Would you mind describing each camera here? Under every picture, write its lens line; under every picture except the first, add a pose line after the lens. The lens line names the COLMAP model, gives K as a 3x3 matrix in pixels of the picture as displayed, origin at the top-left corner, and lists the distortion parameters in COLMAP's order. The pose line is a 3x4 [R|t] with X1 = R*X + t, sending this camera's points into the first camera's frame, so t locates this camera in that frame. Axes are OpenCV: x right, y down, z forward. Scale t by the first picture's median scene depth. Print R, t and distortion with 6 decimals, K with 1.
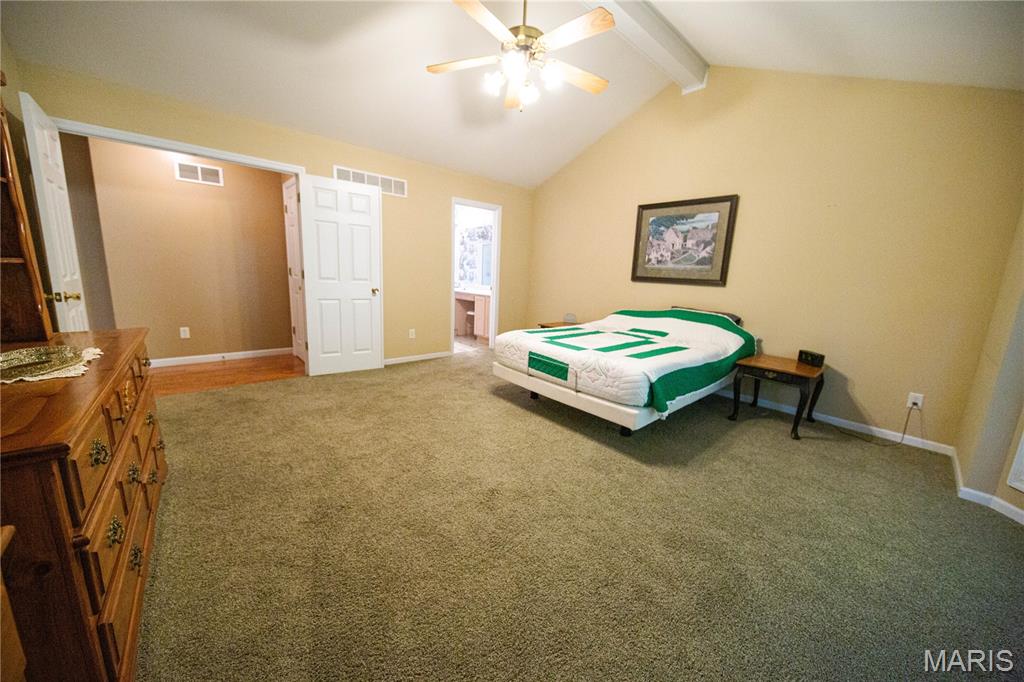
lens RADIAL K [[369.5, 0, 511.9], [0, 369.5, 340.2], [0, 0, 1]] dist [0.002632, 0.000357]
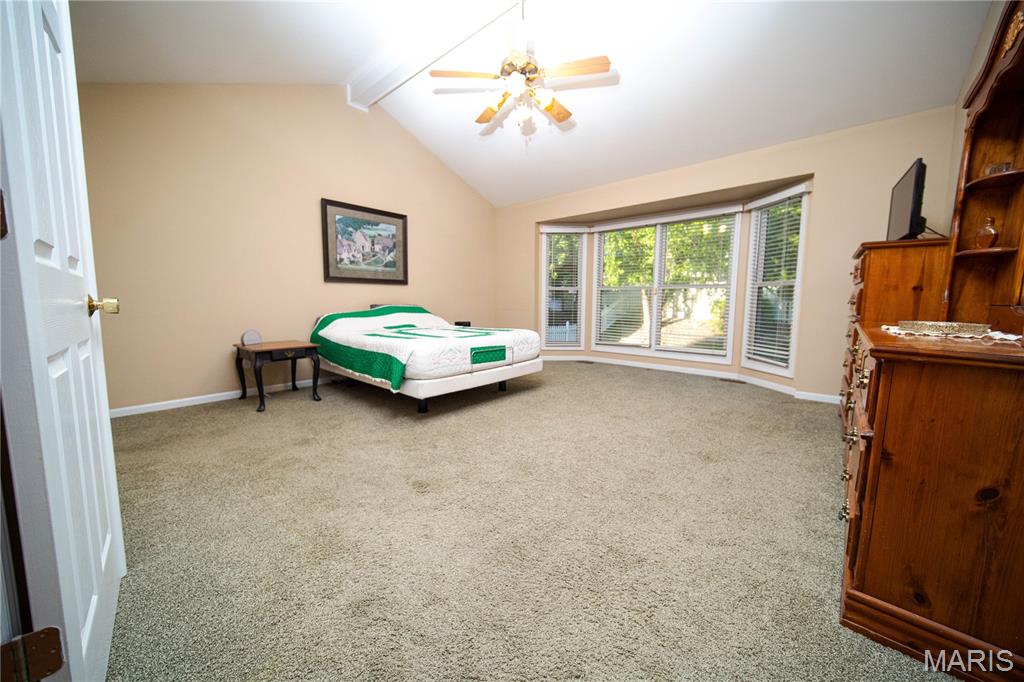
lens RADIAL K [[369.5, 0, 512.2], [0, 369.5, 339.8], [0, 0, 1]] dist [0.002632, 0.000357]
pose [[-0.151984, -0.146650, 0.977443, -0.718929], [0.182152, 0.967836, 0.173532, -0.110085], [-0.971453, 0.204417, -0.120383, 0.787784]]
